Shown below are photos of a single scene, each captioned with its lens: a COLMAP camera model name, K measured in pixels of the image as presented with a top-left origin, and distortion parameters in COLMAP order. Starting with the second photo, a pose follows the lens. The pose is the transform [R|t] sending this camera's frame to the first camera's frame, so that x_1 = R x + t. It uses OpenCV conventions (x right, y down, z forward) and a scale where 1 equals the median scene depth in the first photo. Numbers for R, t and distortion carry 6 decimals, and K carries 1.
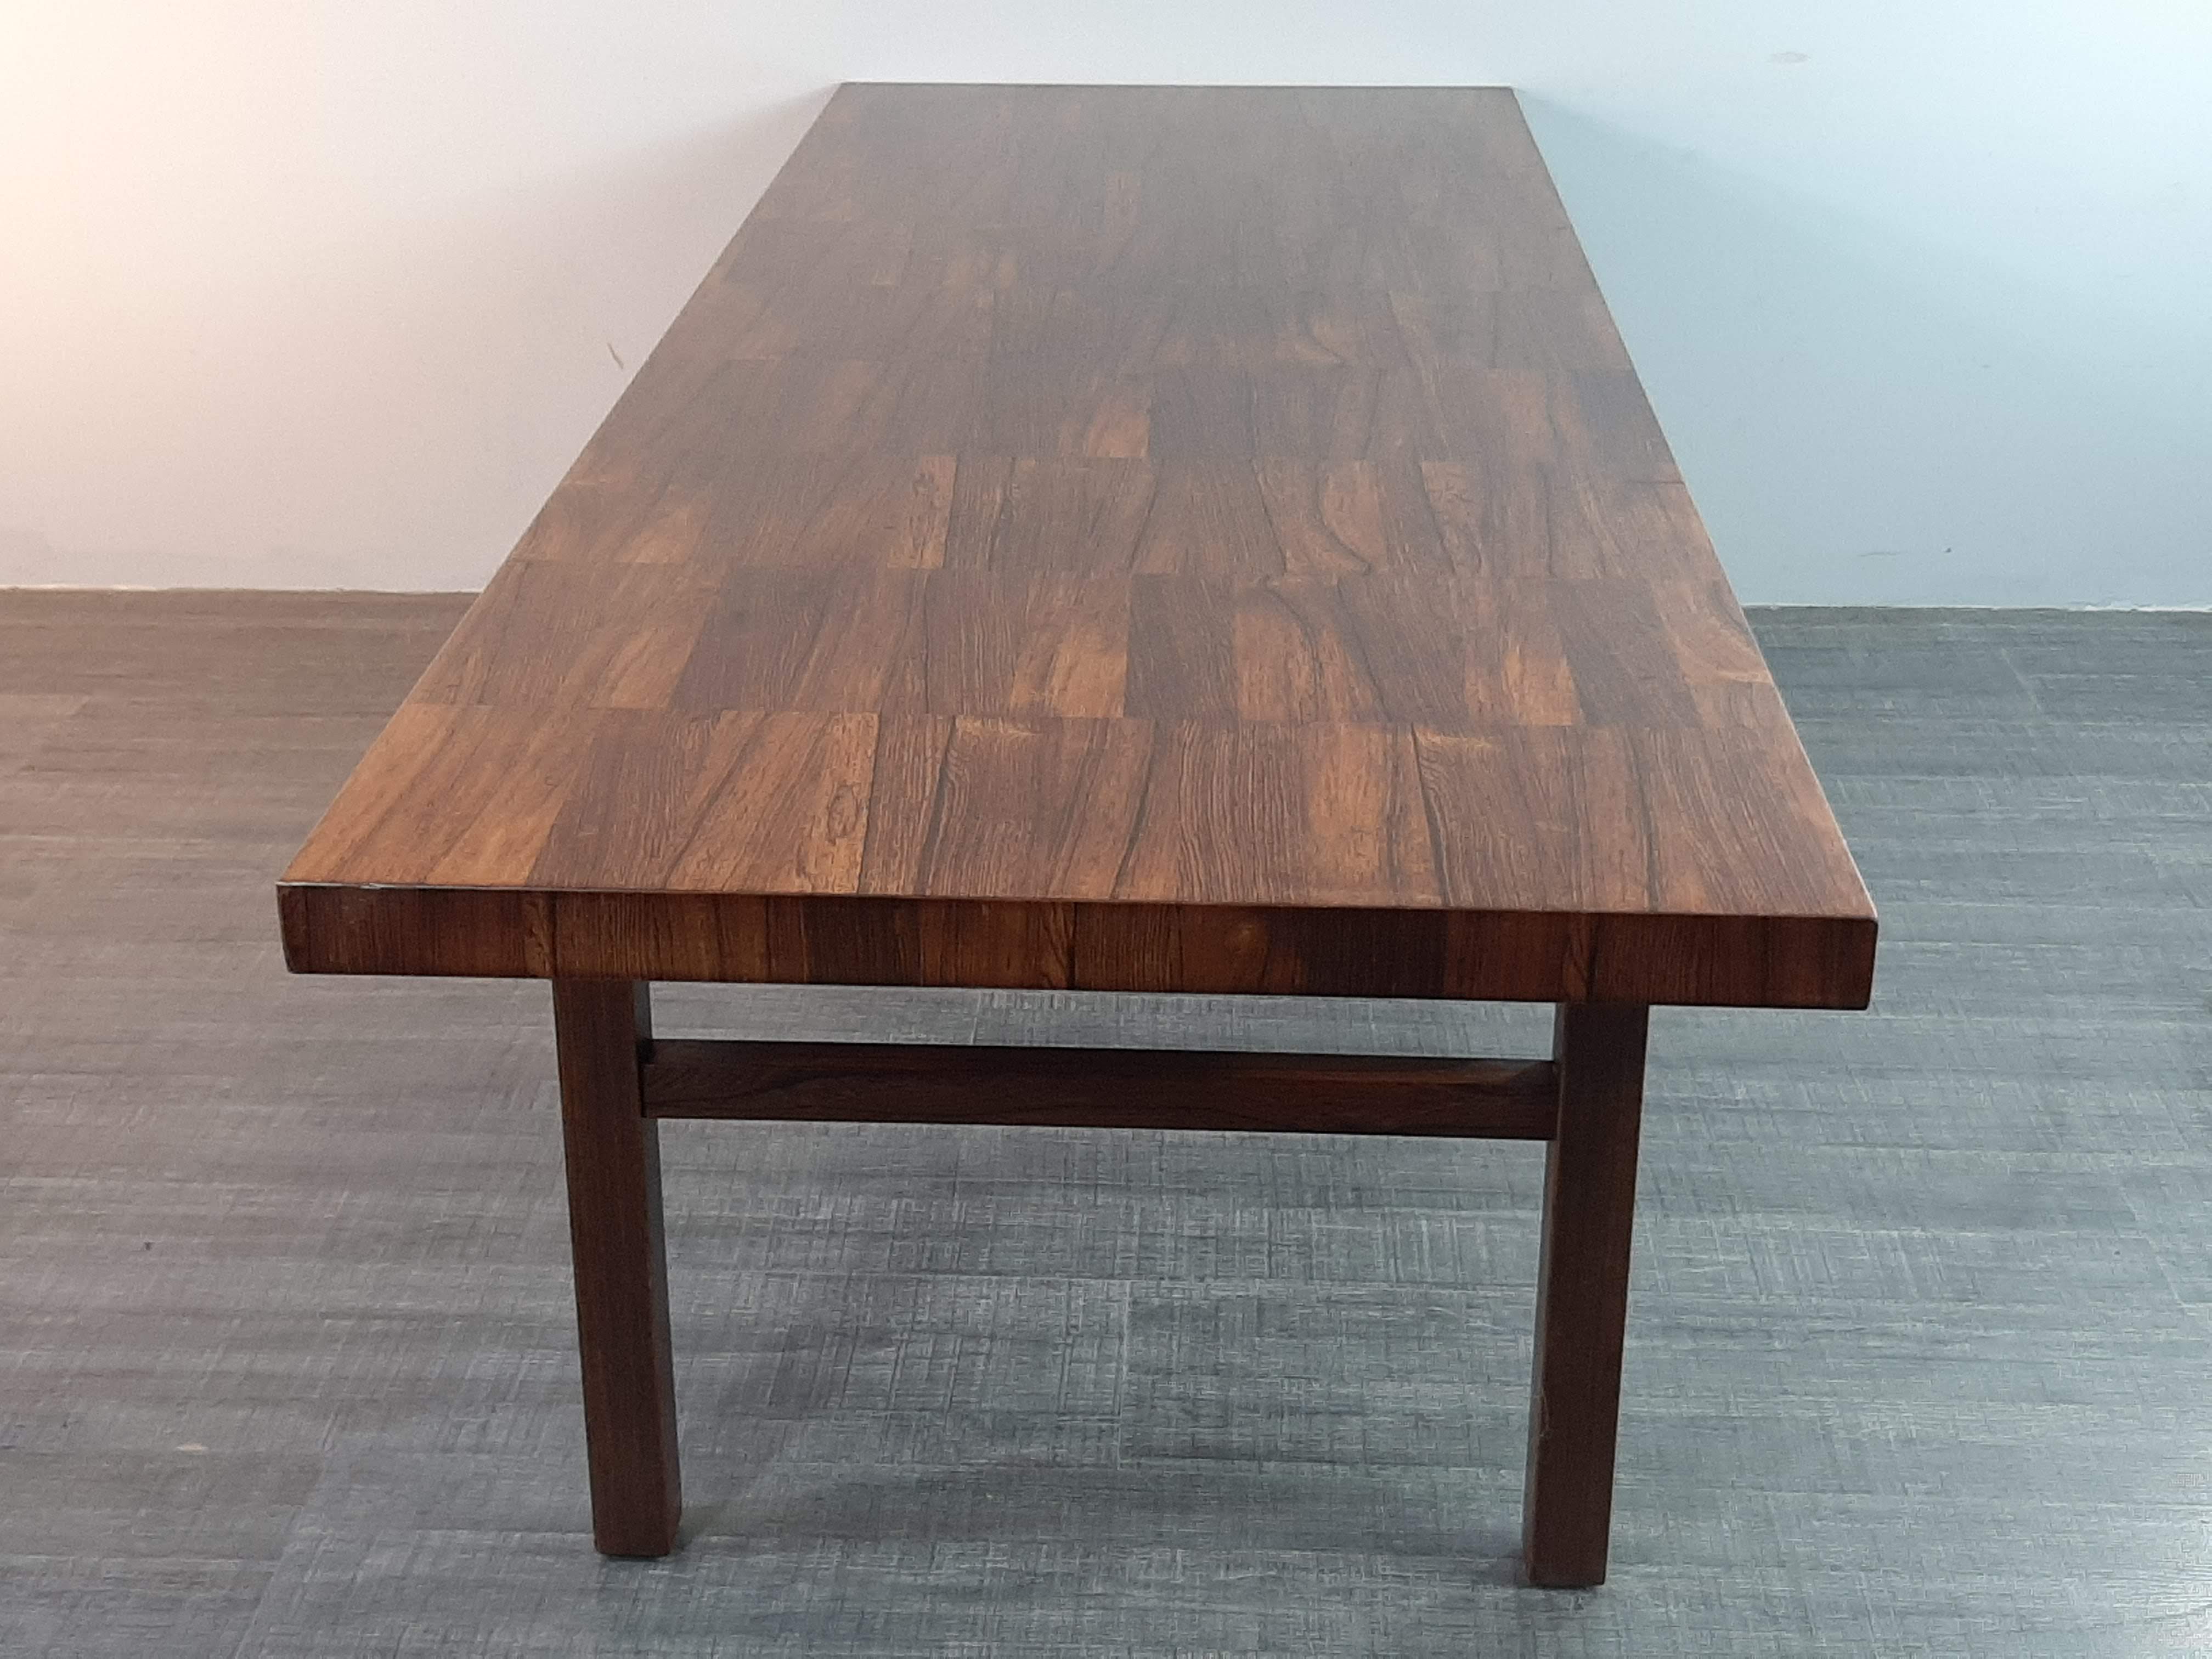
lens RADIAL K [[3037.2, 0, 1085.7], [0, 3037.2, 794.5], [0, 0, 1]] dist [0.207146, -0.682977]
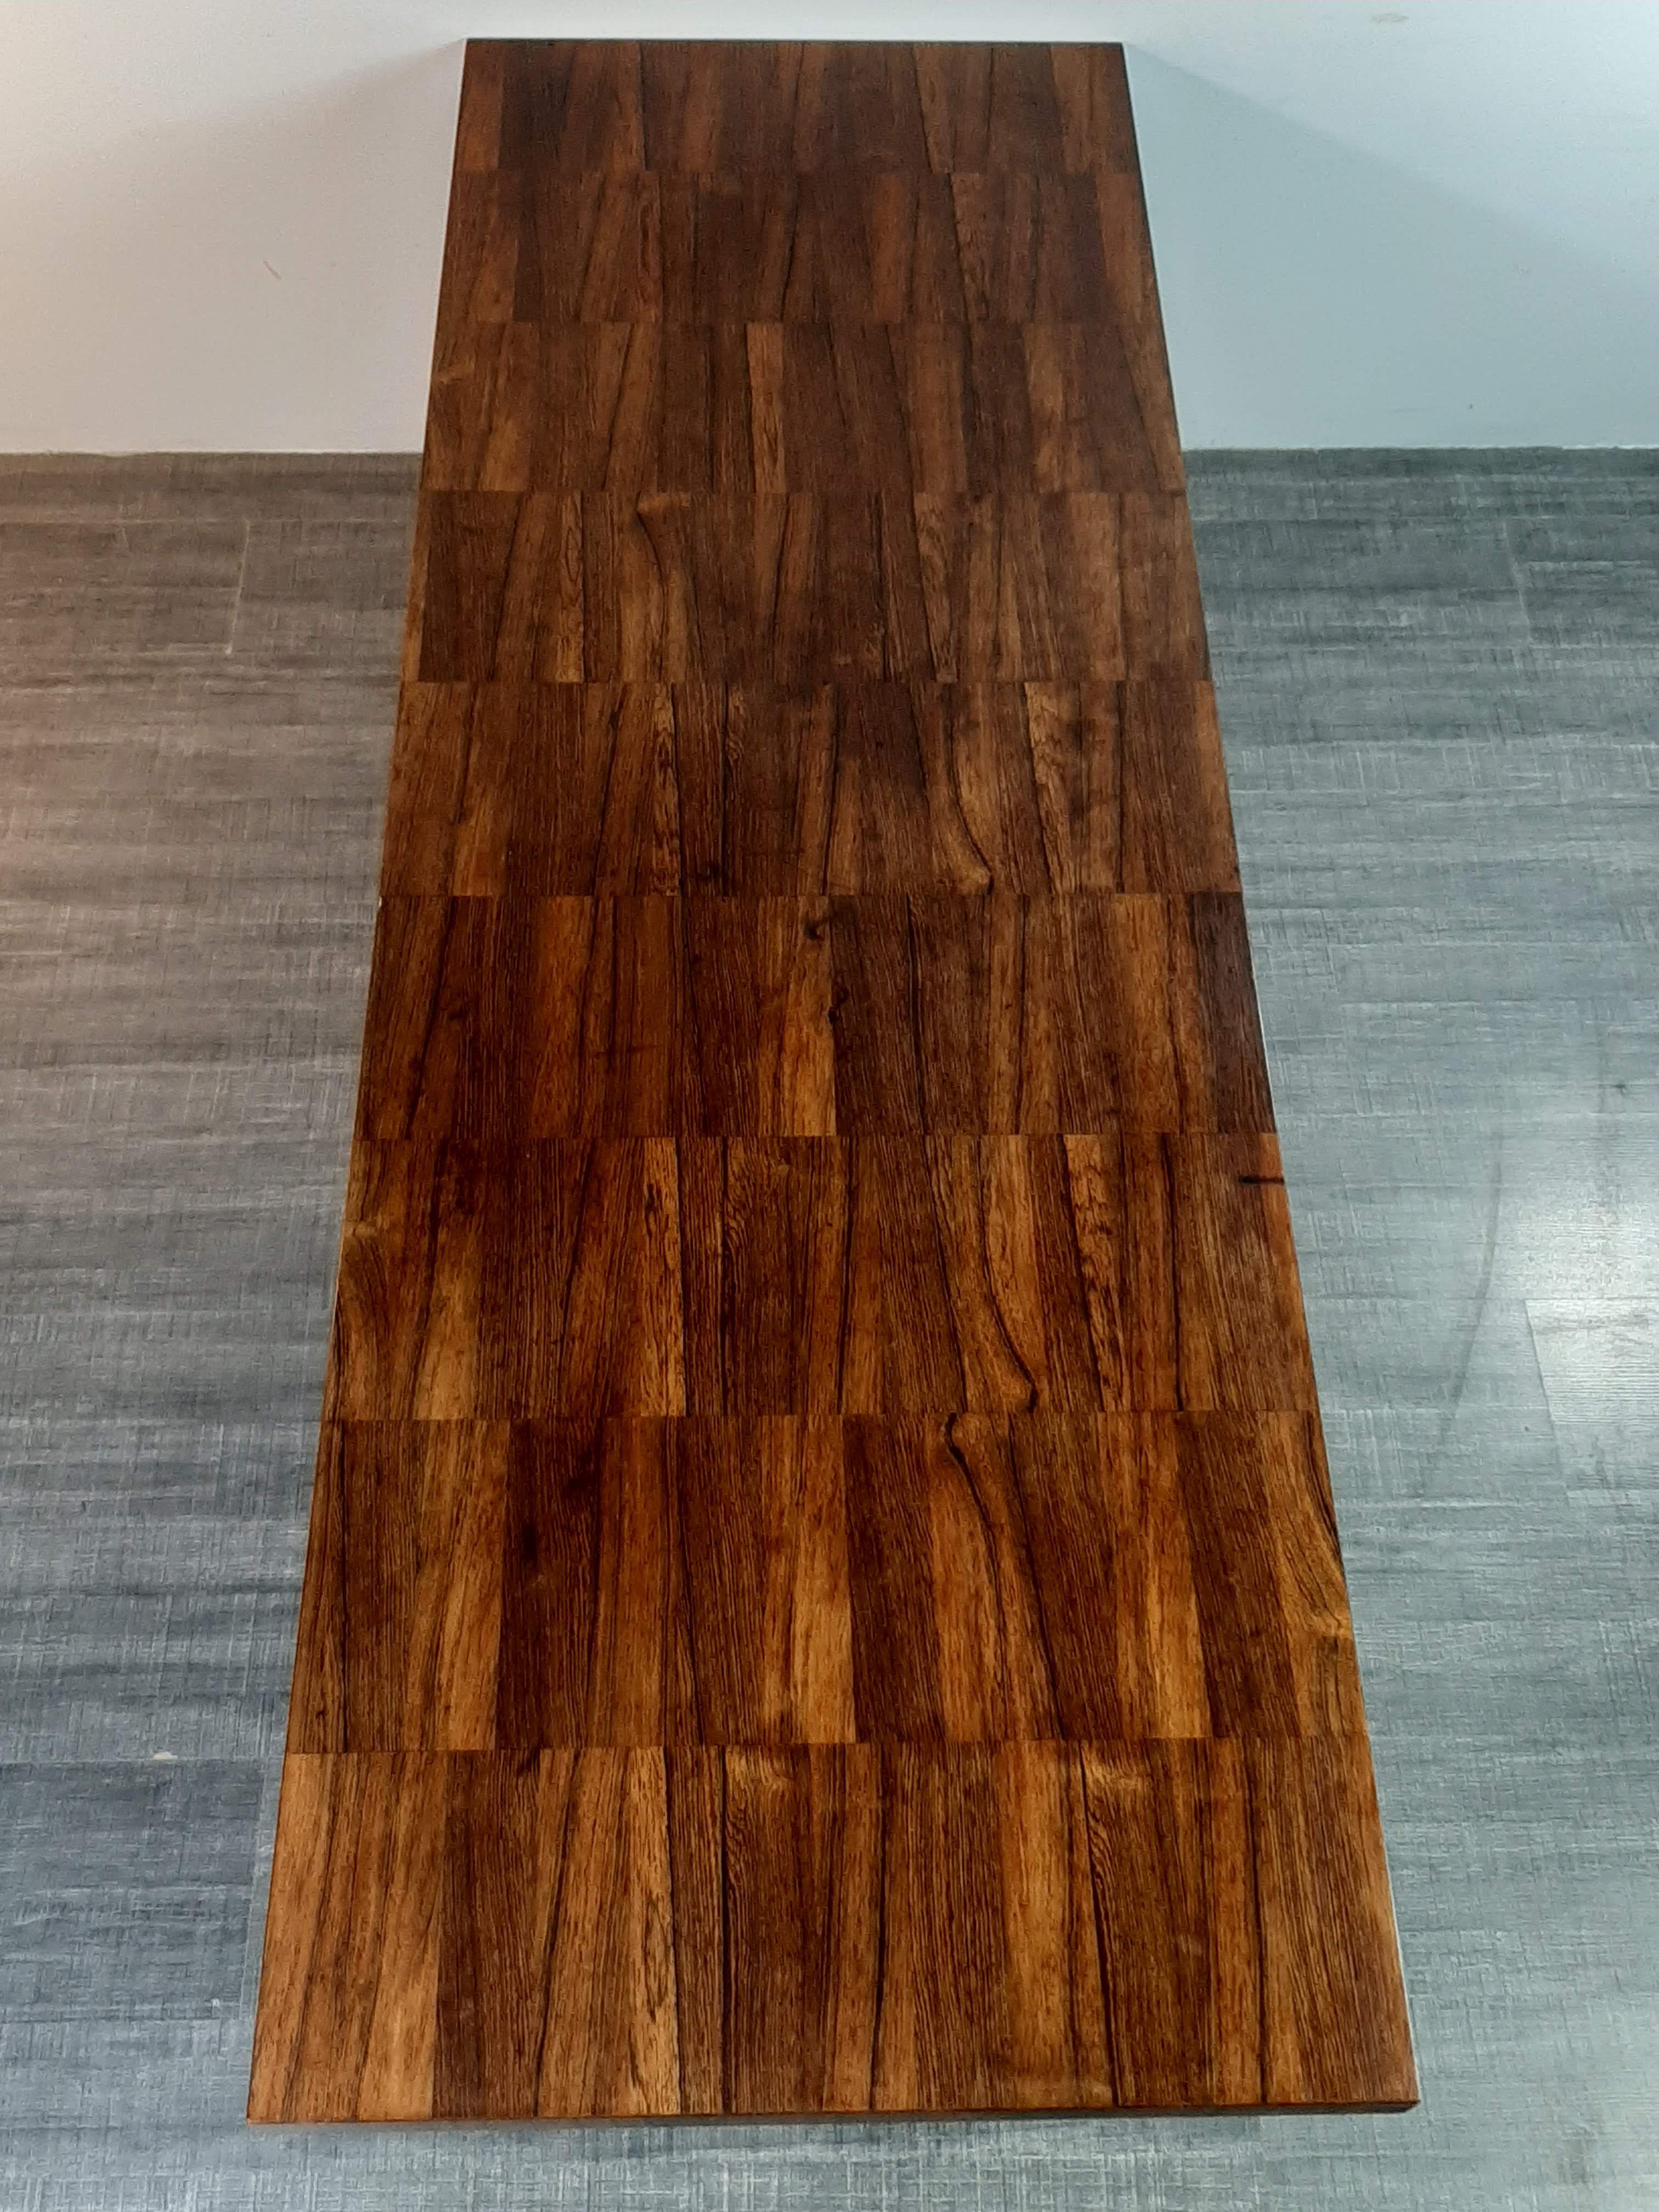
lens RADIAL K [[2289.0, 0, 826.7], [0, 2289.0, 1075.2], [0, 0, 1]] dist [0.165306, -0.480330]
pose [[0.997432, -0.048133, 0.053039, -0.030832], [0.009425, 0.822294, 0.568985, -0.659336], [-0.071001, -0.567024, 0.820636, 0.293430]]
